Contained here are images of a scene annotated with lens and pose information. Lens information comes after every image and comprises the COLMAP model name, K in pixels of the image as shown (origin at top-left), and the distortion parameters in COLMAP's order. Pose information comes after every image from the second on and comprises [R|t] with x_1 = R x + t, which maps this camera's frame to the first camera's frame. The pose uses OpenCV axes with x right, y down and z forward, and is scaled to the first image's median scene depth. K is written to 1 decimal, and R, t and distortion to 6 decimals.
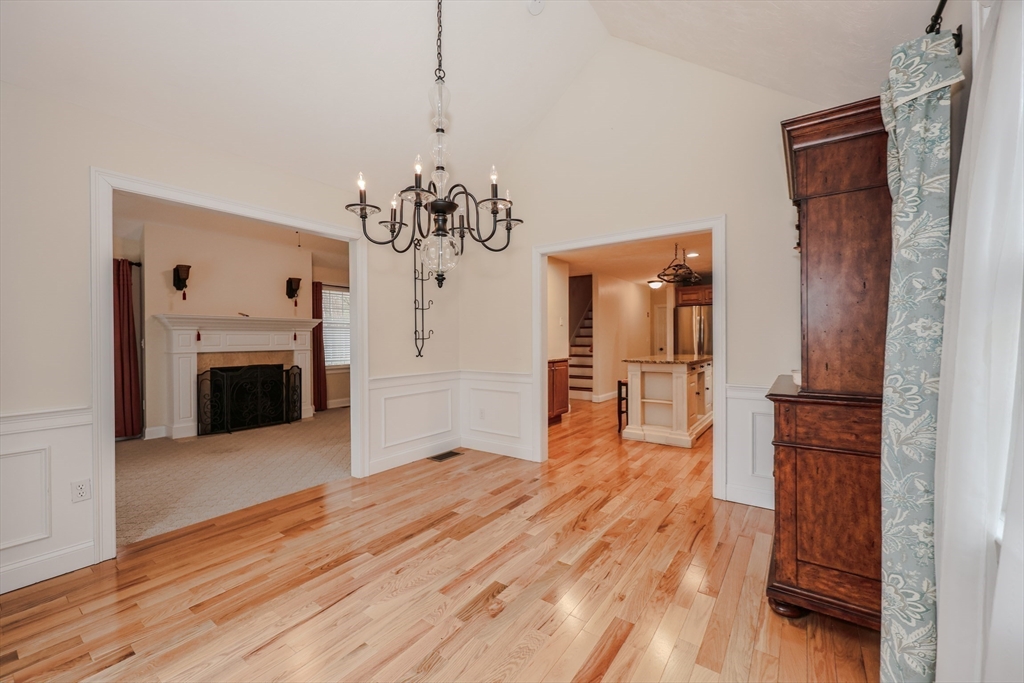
lens RADIAL K [[418.7, 0, 497.1], [0, 418.7, 344.3], [0, 0, 1]] dist [-0.000956, -0.000058]
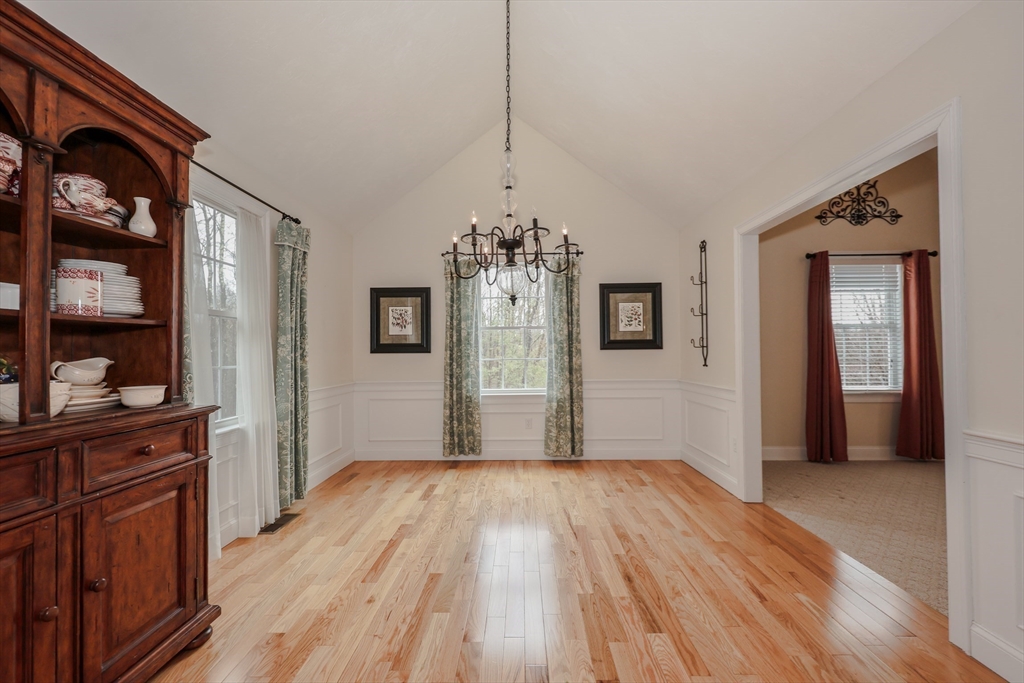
lens RADIAL K [[425.5, 0, 512.0], [0, 425.5, 341.5], [0, 0, 1]] dist [-0.003838, -0.000501]
pose [[-0.817592, 0.000588, -0.575797, 0.510015], [0.009060, 0.999889, -0.011844, -0.008160], [0.575726, -0.014900, -0.817507, 1.700445]]
